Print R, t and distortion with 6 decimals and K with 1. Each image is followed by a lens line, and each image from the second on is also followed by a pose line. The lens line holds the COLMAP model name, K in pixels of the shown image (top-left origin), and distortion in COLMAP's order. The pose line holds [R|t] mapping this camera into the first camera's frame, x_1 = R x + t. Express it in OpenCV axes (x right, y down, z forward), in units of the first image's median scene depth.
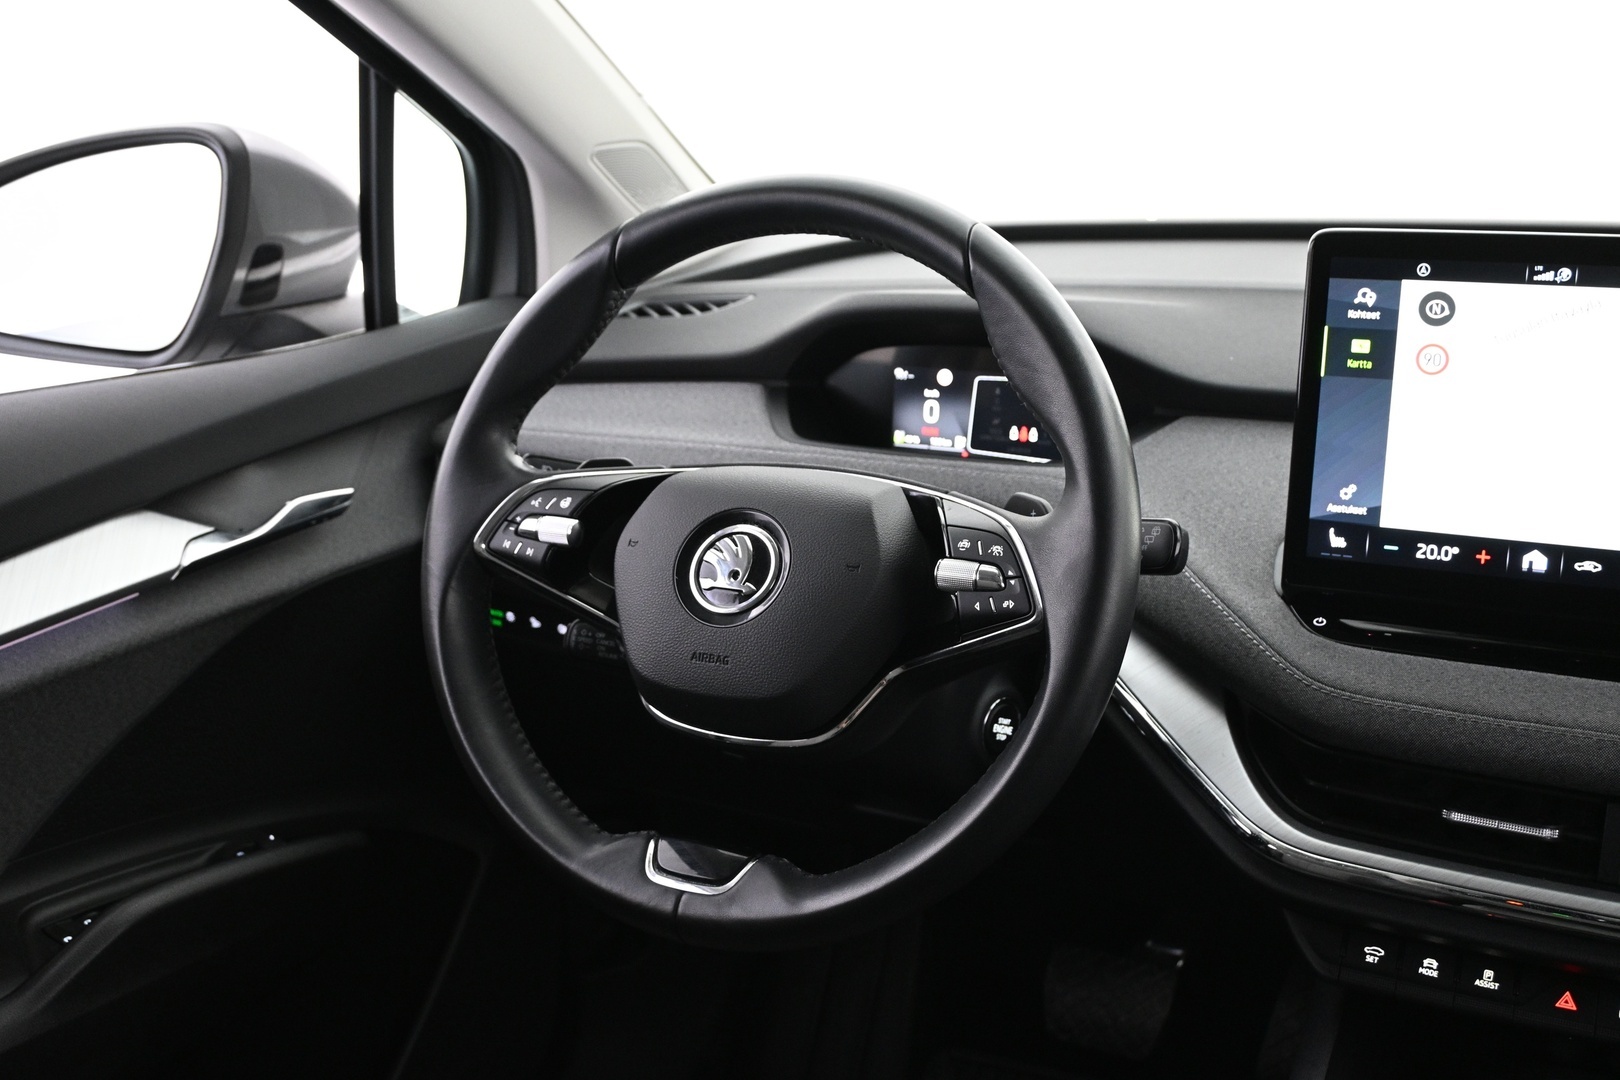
lens RADIAL K [[1723.1, 0, 801.6], [0, 1723.1, 532.1], [0, 0, 1]] dist [-0.012038, 0.000000]
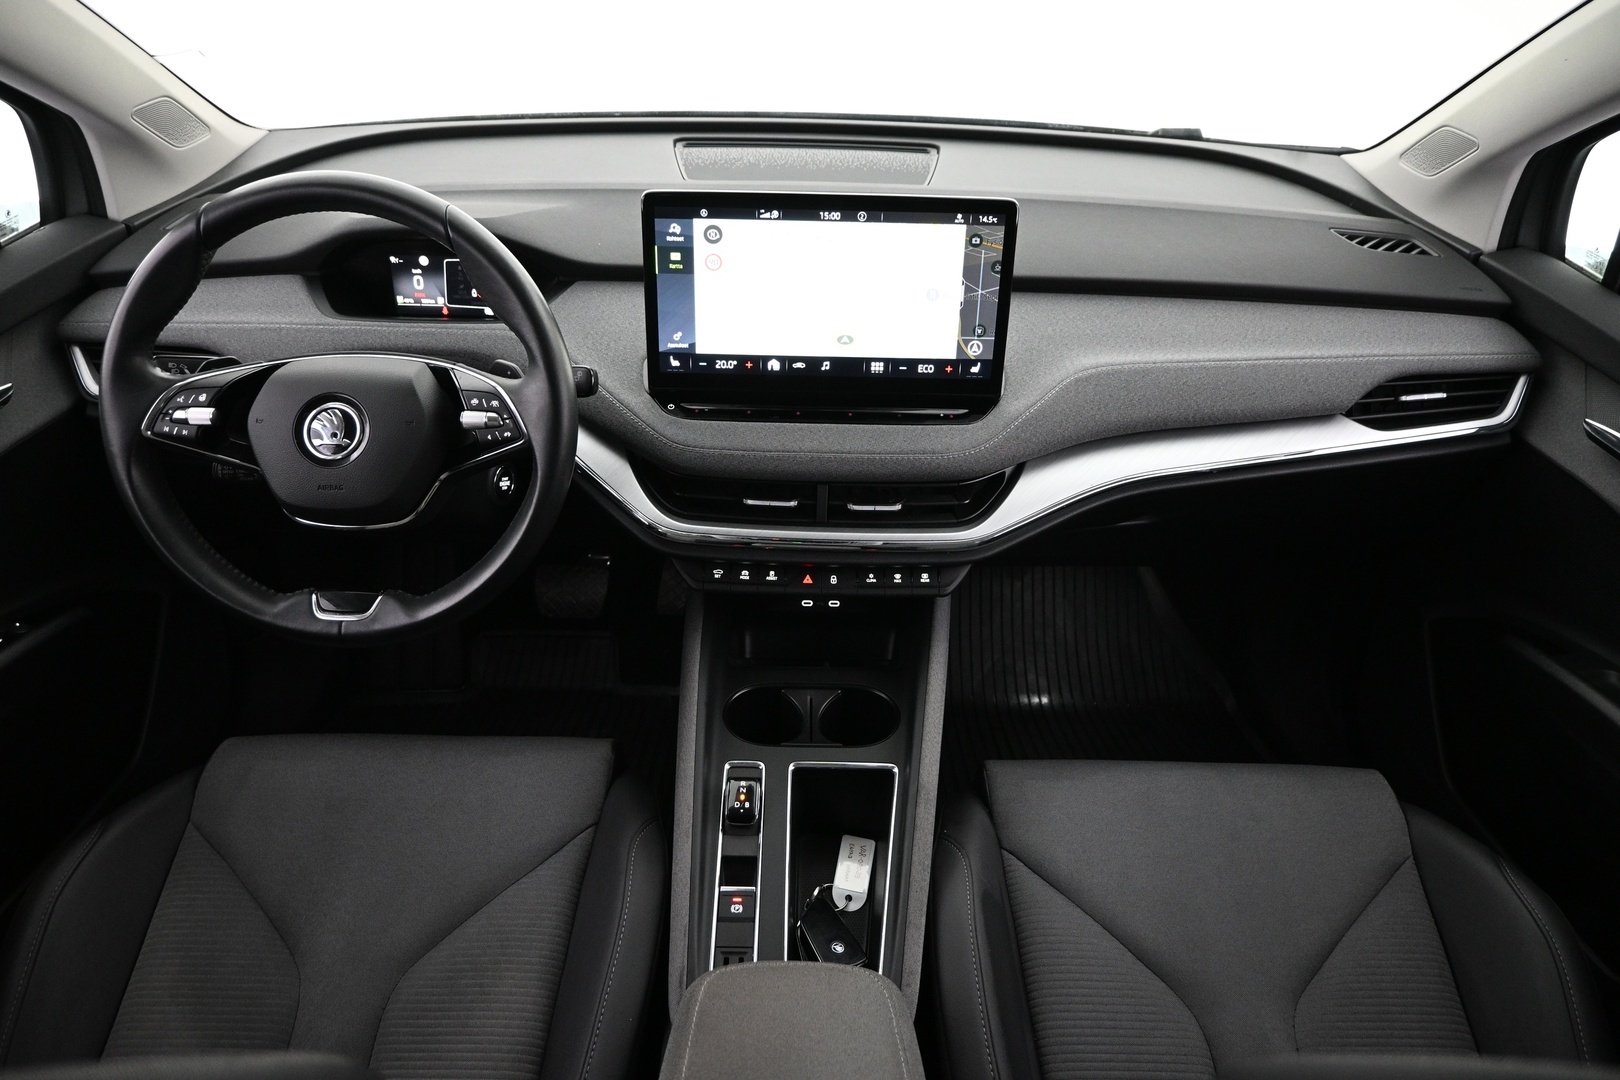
lens RADIAL K [[1093.6, 0, 809.9], [0, 1093.6, 540.5], [0, 0, 1]] dist [-0.007233, -0.005411]
pose [[0.897896, -0.196659, 0.393837, -0.060640], [0.079935, 0.952628, 0.293446, -0.147306], [-0.432889, -0.232003, 0.871081, -0.135603]]
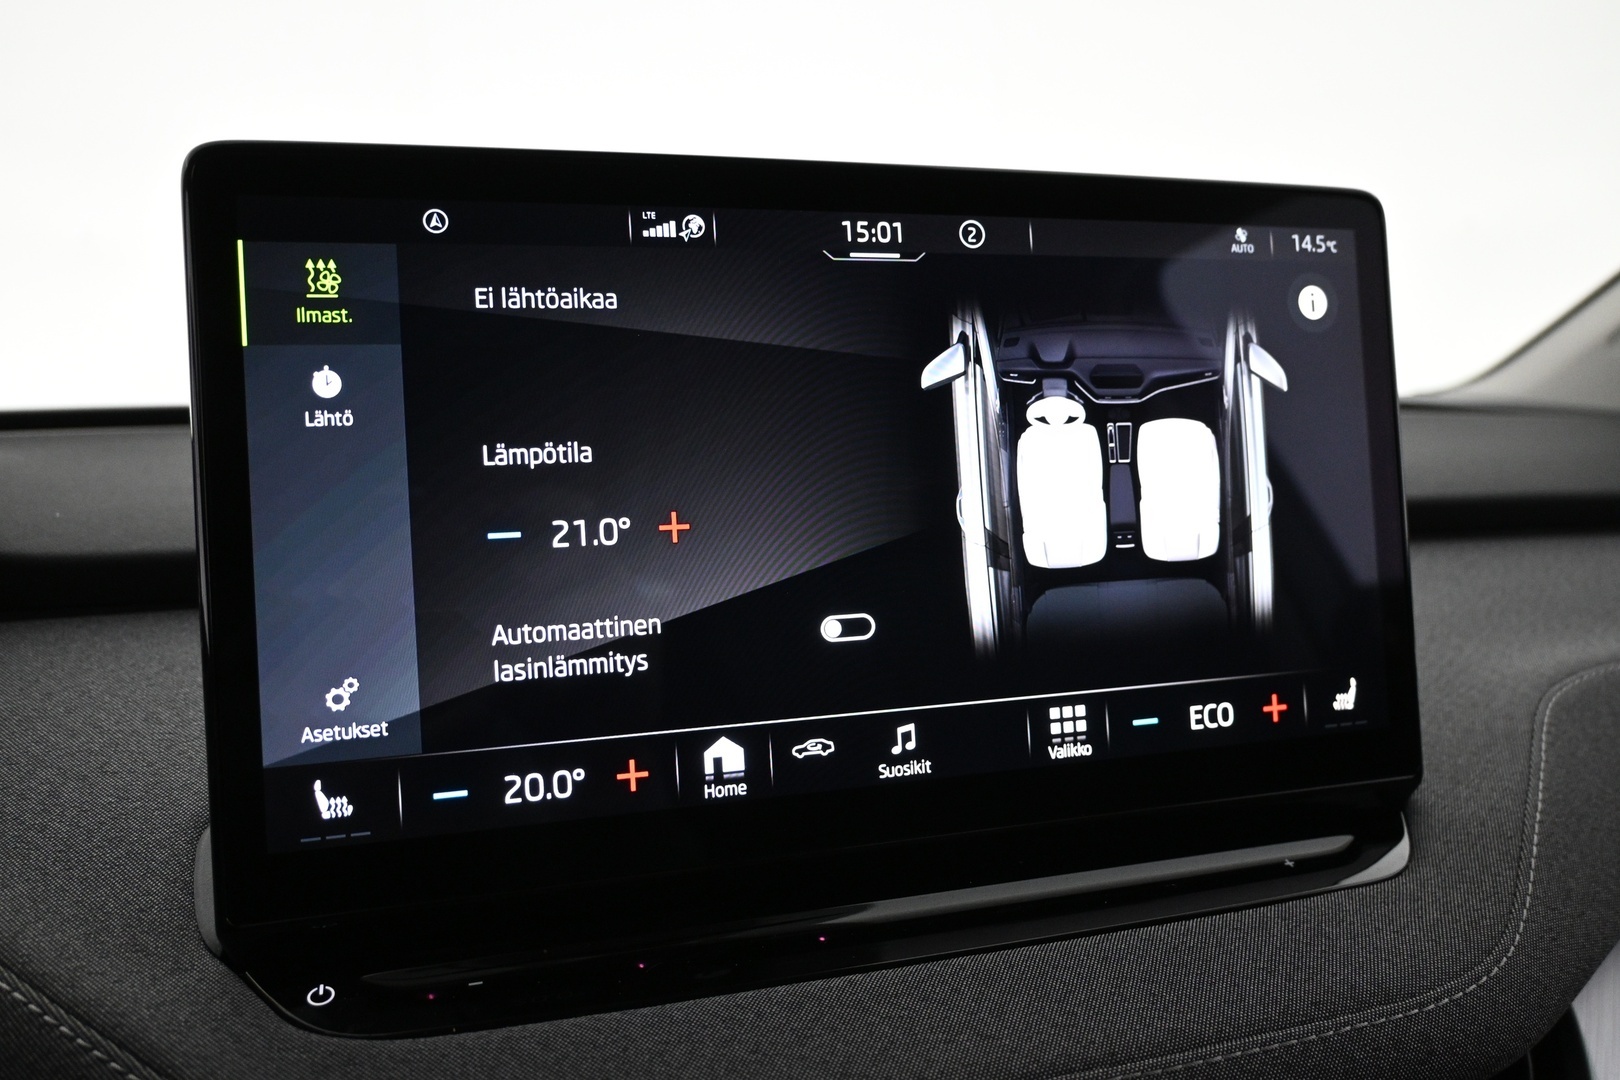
lens RADIAL K [[1239.8, 0, 805.4], [0, 1239.8, 543.8], [0, 0, 1]] dist [0.000895, -0.010645]
pose [[0.727513, -0.066208, 0.682892, 0.183029], [0.190184, 0.975789, -0.108006, -0.003216], [-0.659207, 0.208451, 0.722491, 0.667979]]
